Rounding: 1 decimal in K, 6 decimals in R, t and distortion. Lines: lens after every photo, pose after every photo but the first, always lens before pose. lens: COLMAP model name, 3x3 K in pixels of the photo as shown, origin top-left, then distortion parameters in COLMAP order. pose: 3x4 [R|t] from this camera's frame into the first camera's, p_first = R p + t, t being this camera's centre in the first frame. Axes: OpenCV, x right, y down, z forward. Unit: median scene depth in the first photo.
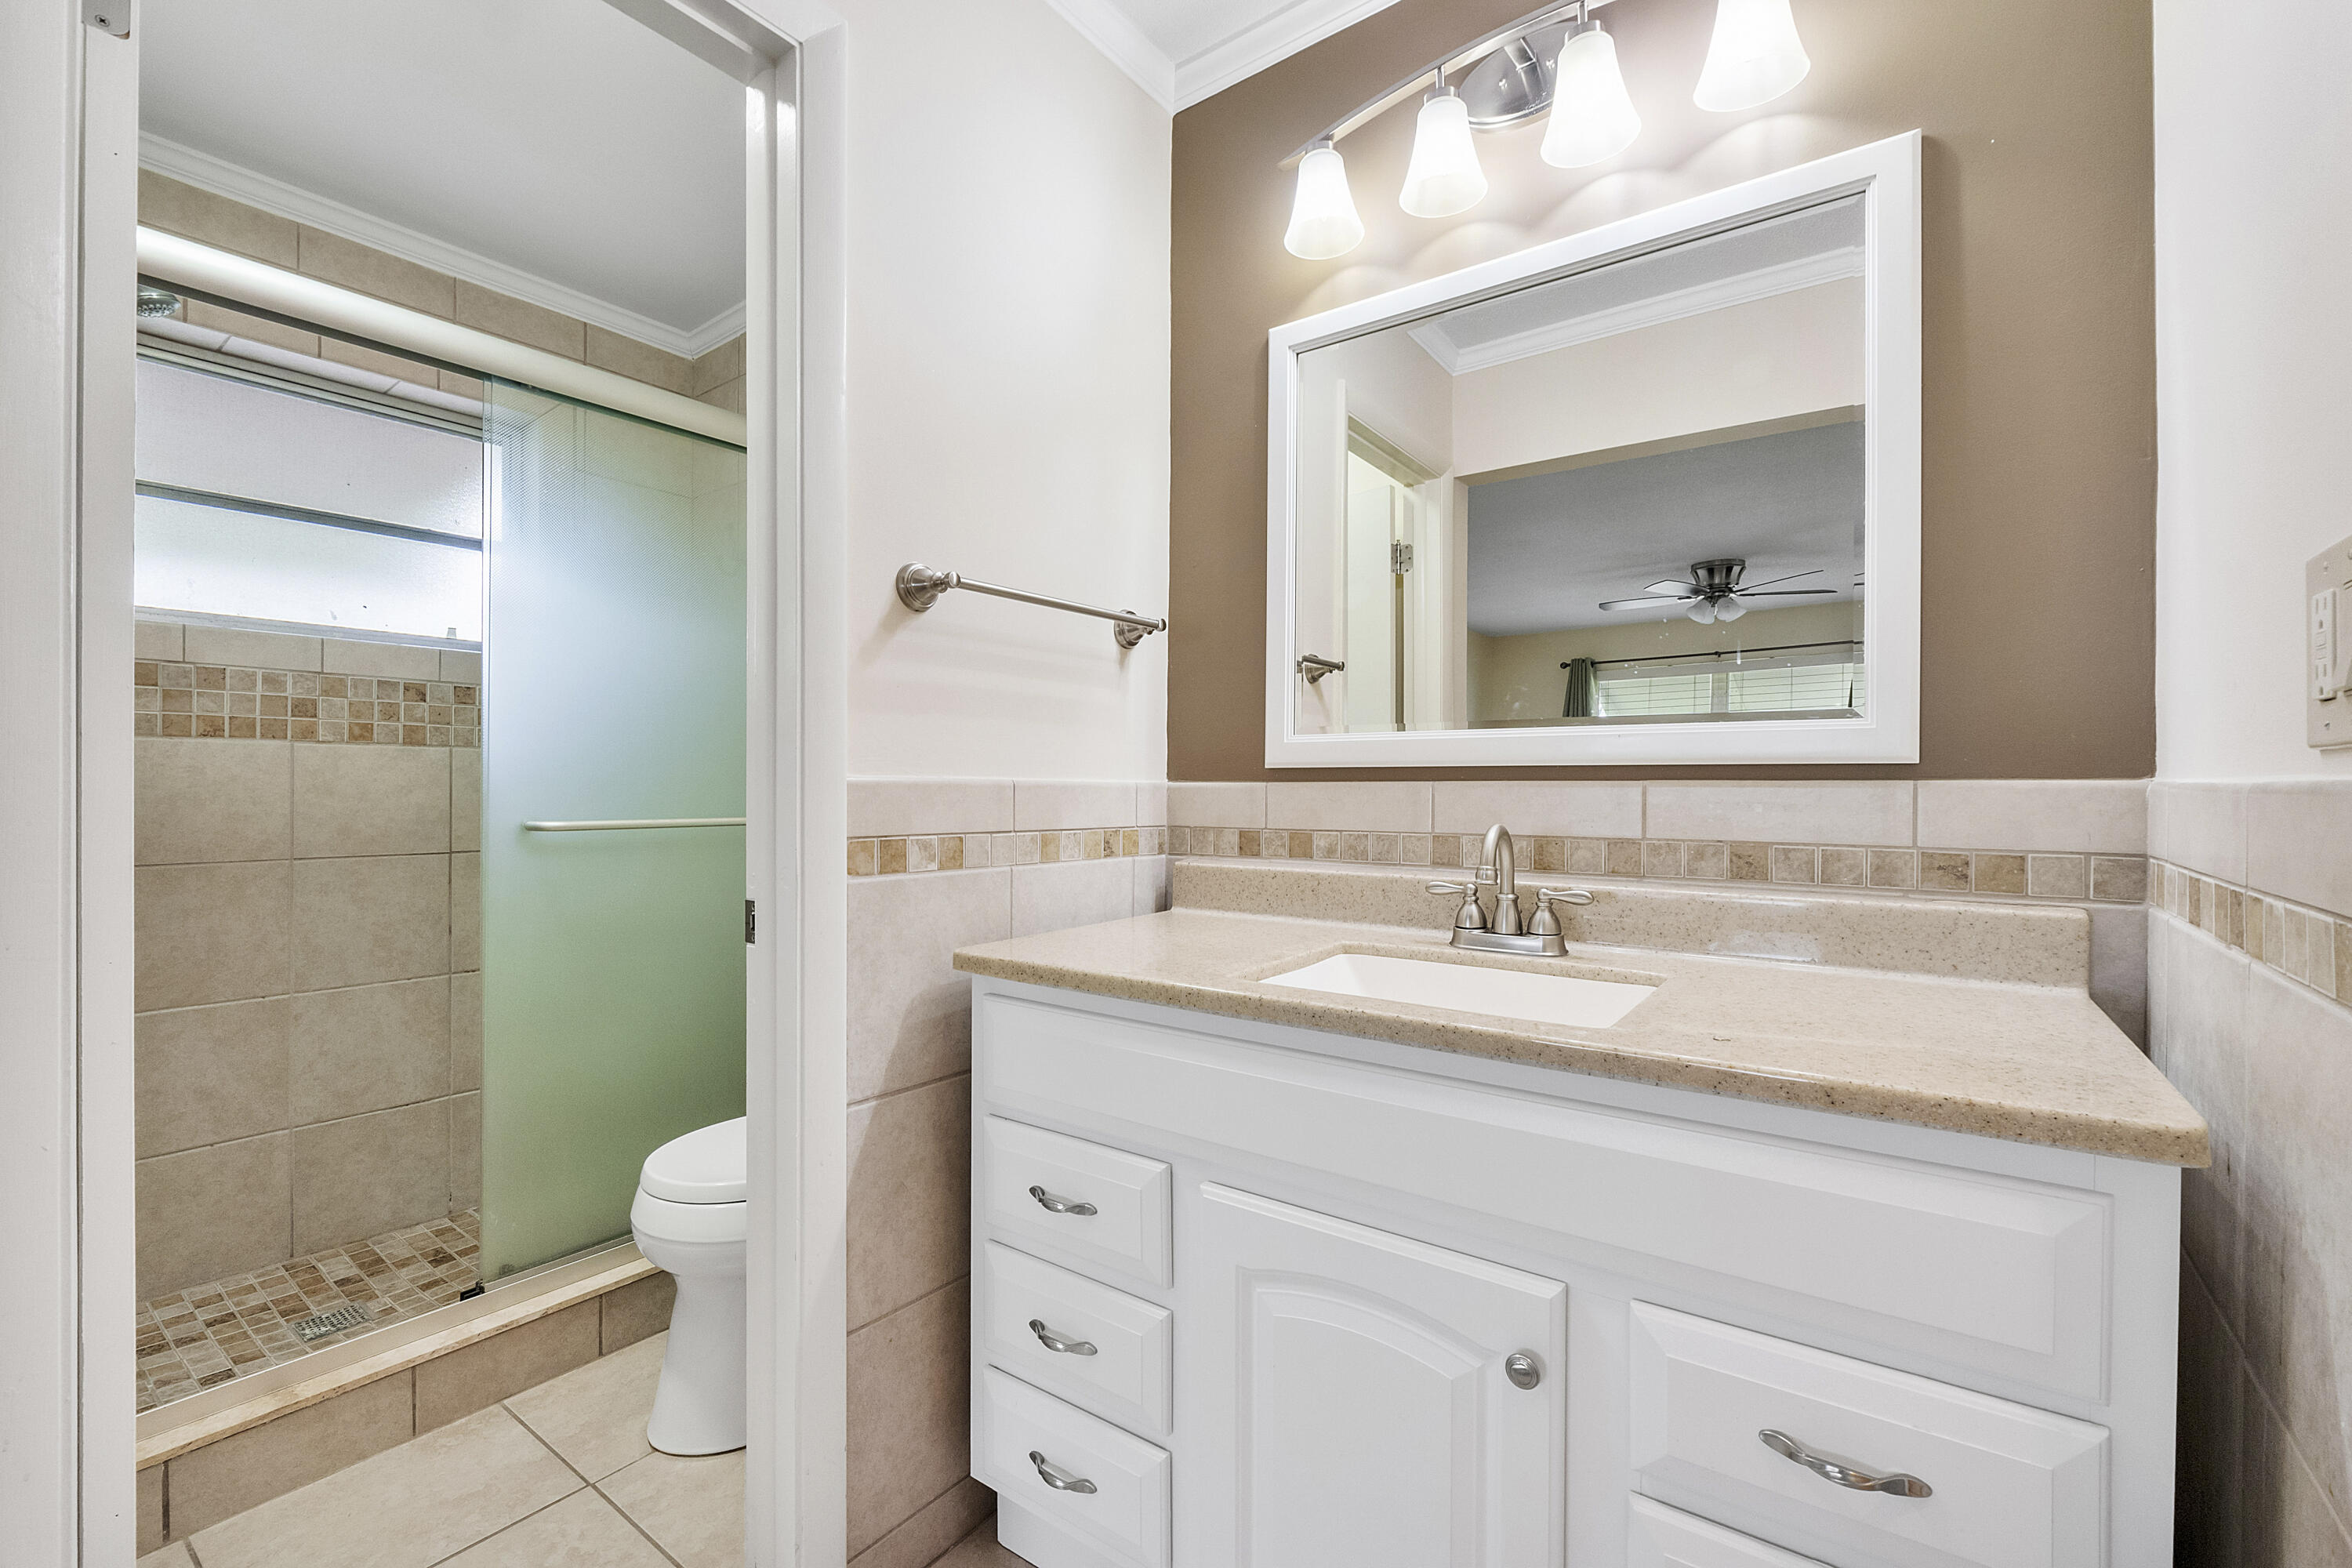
lens RADIAL K [[1000.9, 0, 1187.4], [0, 1000.9, 784.1], [0, 0, 1]] dist [-0.009111, 0.000089]
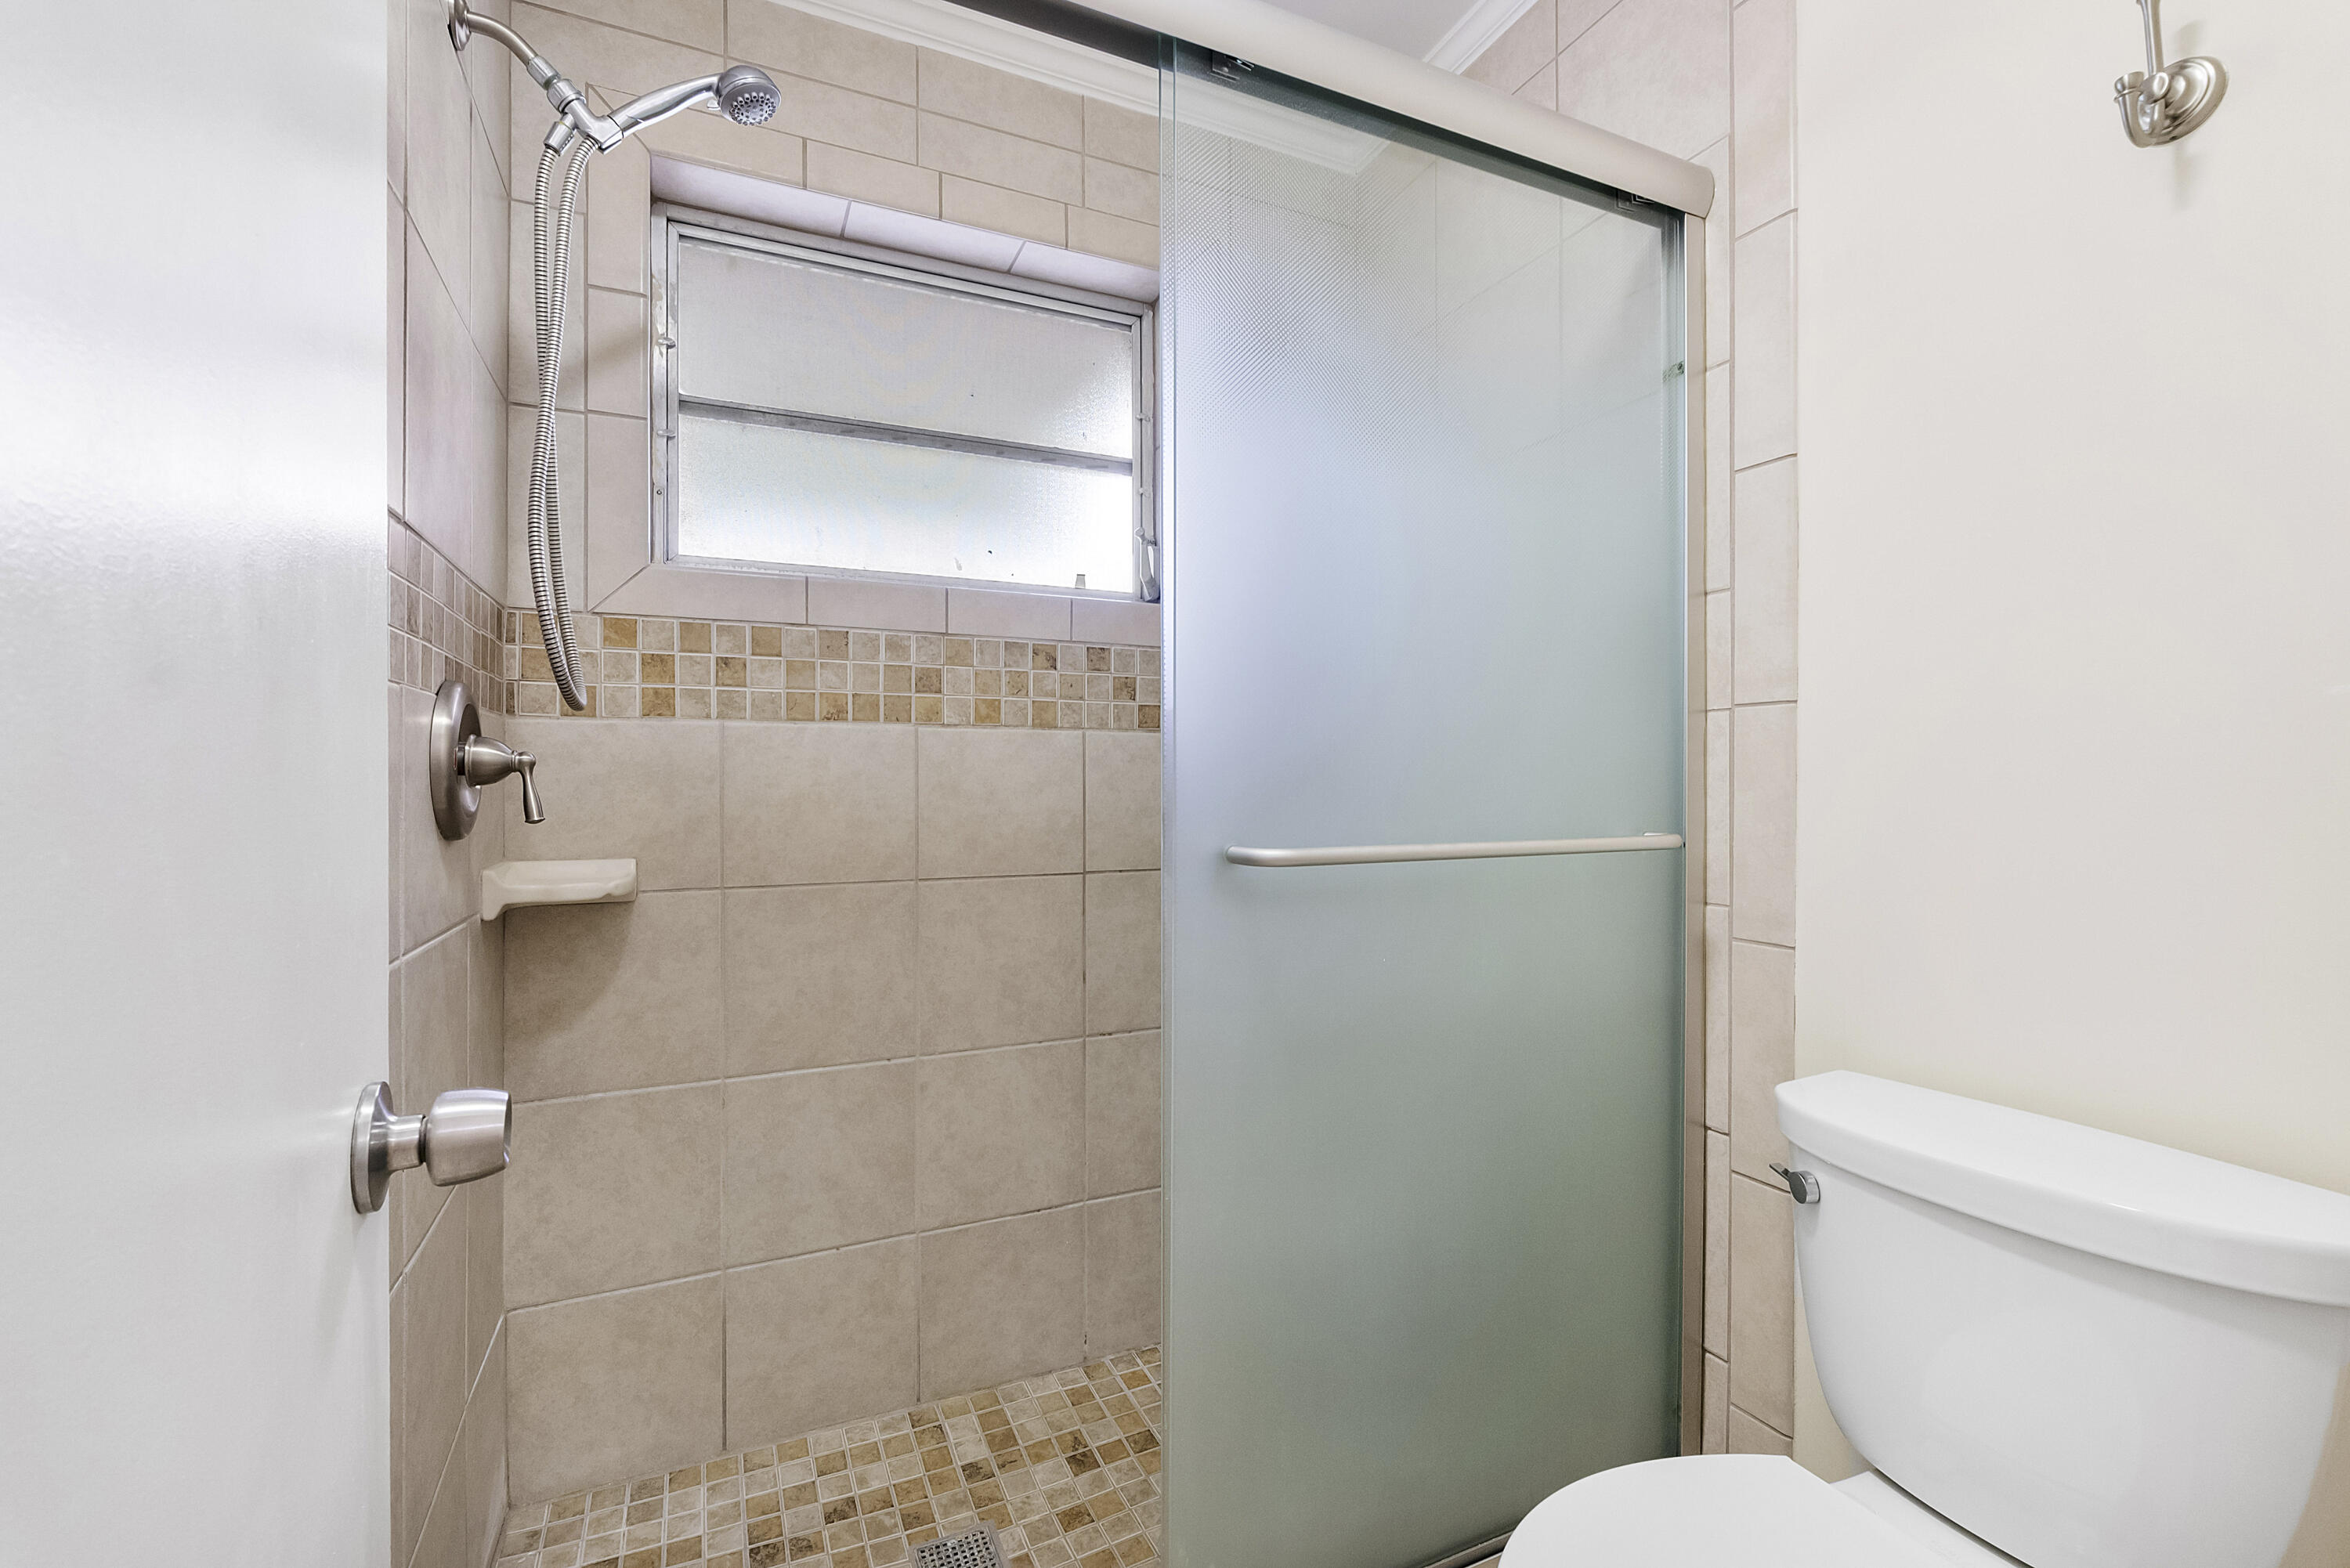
lens RADIAL K [[1000.0, 0, 1158.2], [0, 1000.0, 776.3], [0, 0, 1]] dist [-0.009111, 0.000089]
pose [[0.868071, -0.007291, -0.496386, -0.232237], [0.006256, 0.999973, -0.003748, 0.000190], [0.496400, 0.000148, 0.868094, 0.275275]]
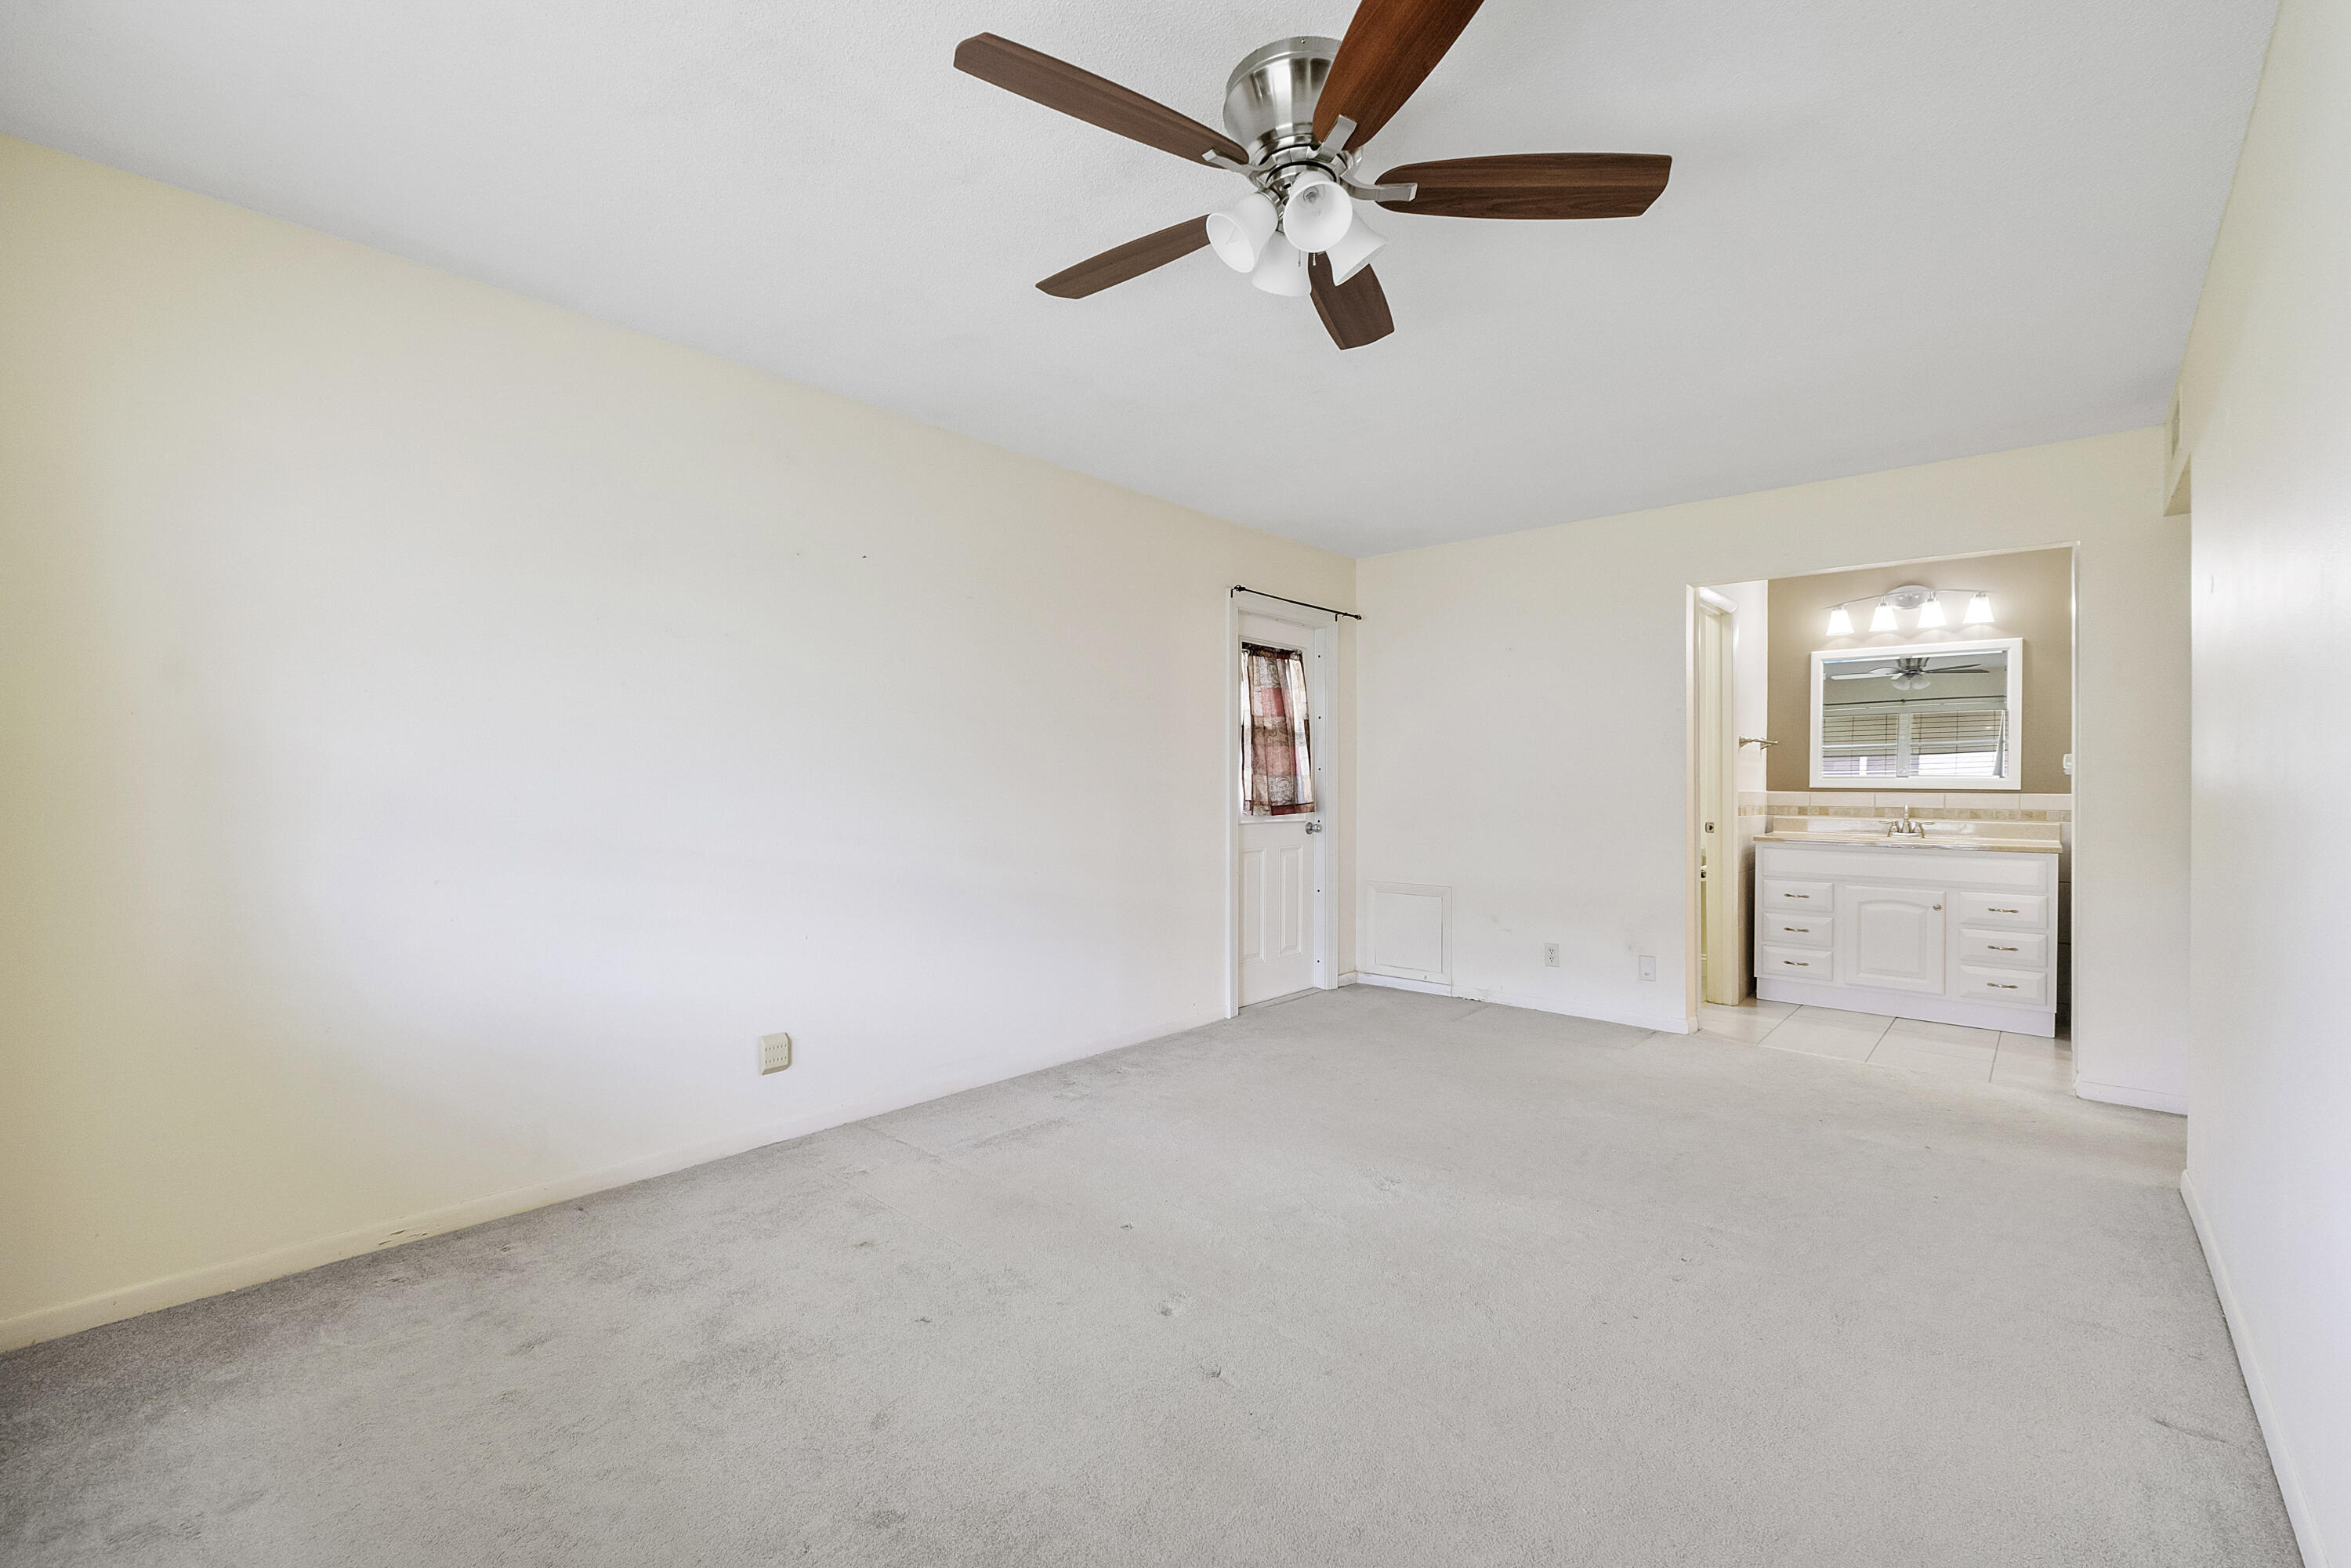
lens RADIAL K [[1000.4, 0, 1181.3], [0, 1000.4, 782.2], [0, 0, 1]] dist [-0.009111, 0.000089]
pose [[0.995520, 0.001111, -0.094546, -2.688700], [-0.000561, 0.999983, 0.005842, -0.083795], [0.094551, -0.005762, 0.995503, -3.940722]]
